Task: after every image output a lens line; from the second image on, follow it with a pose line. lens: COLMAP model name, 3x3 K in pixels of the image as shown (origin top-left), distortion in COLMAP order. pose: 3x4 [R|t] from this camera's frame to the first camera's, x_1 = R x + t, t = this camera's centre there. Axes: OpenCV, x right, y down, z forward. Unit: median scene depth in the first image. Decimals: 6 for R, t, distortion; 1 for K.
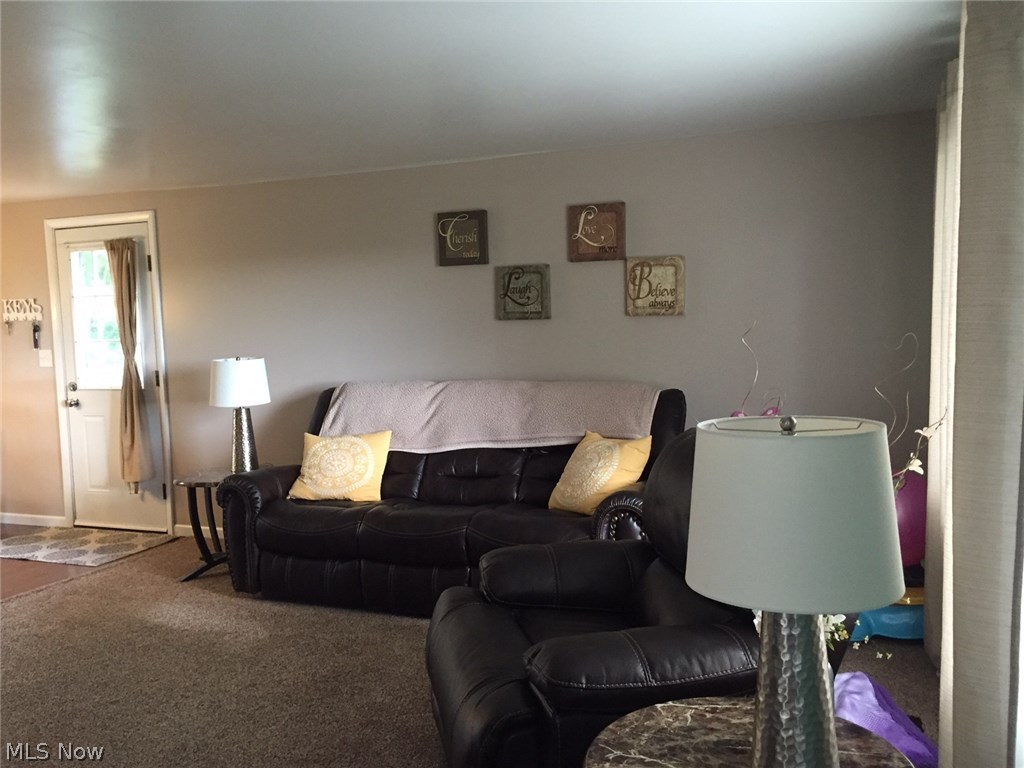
lens RADIAL K [[933.6, 0, 512.0], [0, 933.6, 384.0], [0, 0, 1]] dist [0.092733, -0.140941]
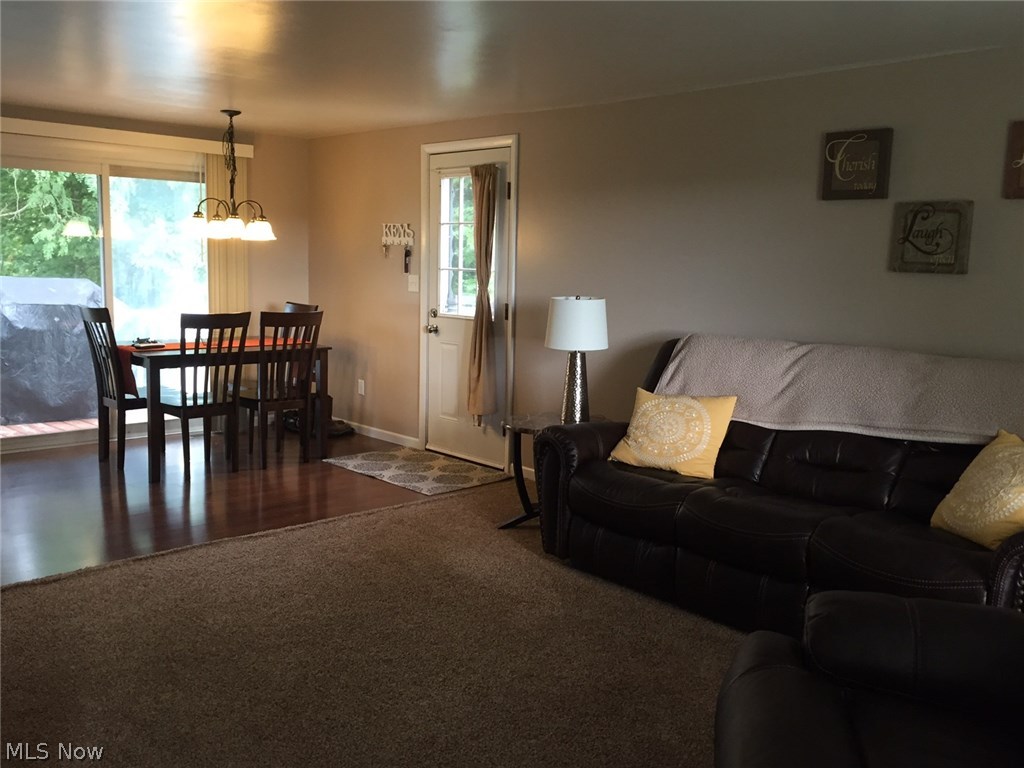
lens RADIAL K [[933.6, 0, 512.0], [0, 933.6, 384.0], [0, 0, 1]] dist [0.092733, -0.140941]
pose [[0.913336, 0.109217, -0.392287, 0.015430], [-0.084356, 0.993209, 0.080119, -0.011552], [0.398374, -0.040084, 0.916347, 0.146533]]
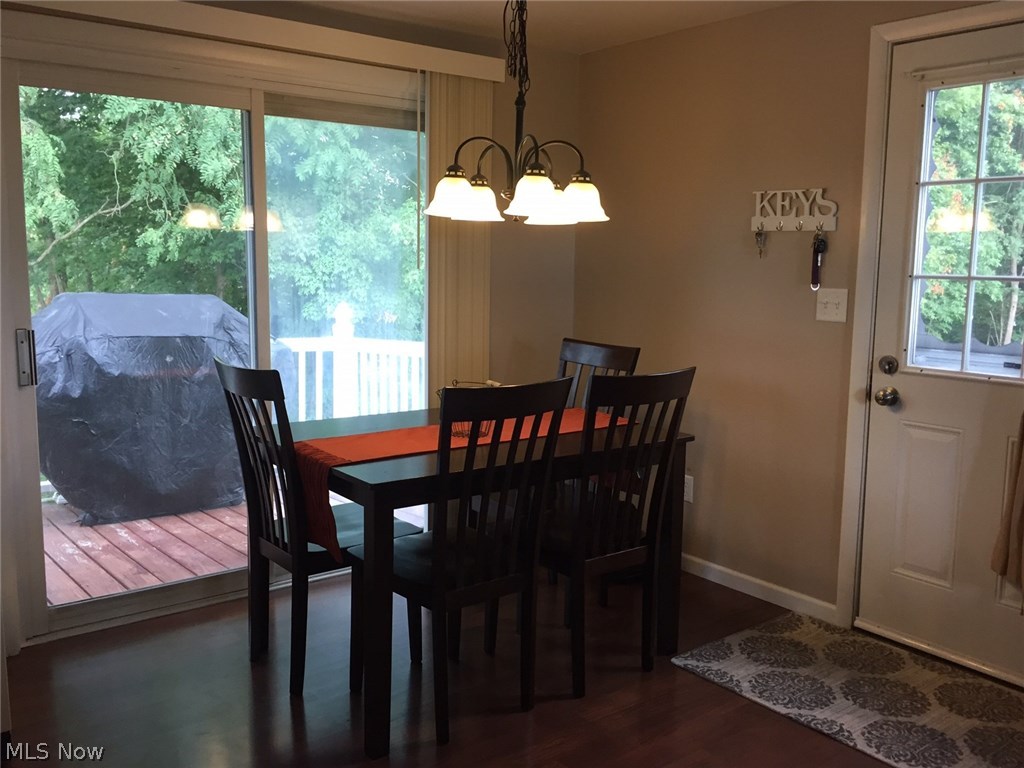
lens RADIAL K [[933.6, 0, 512.0], [0, 933.6, 384.0], [0, 0, 1]] dist [0.092733, -0.140941]
pose [[0.872216, 0.110523, -0.476471, -0.507022], [-0.077760, 0.993080, 0.088011, -0.020021], [0.482901, -0.039714, 0.874774, 0.589661]]
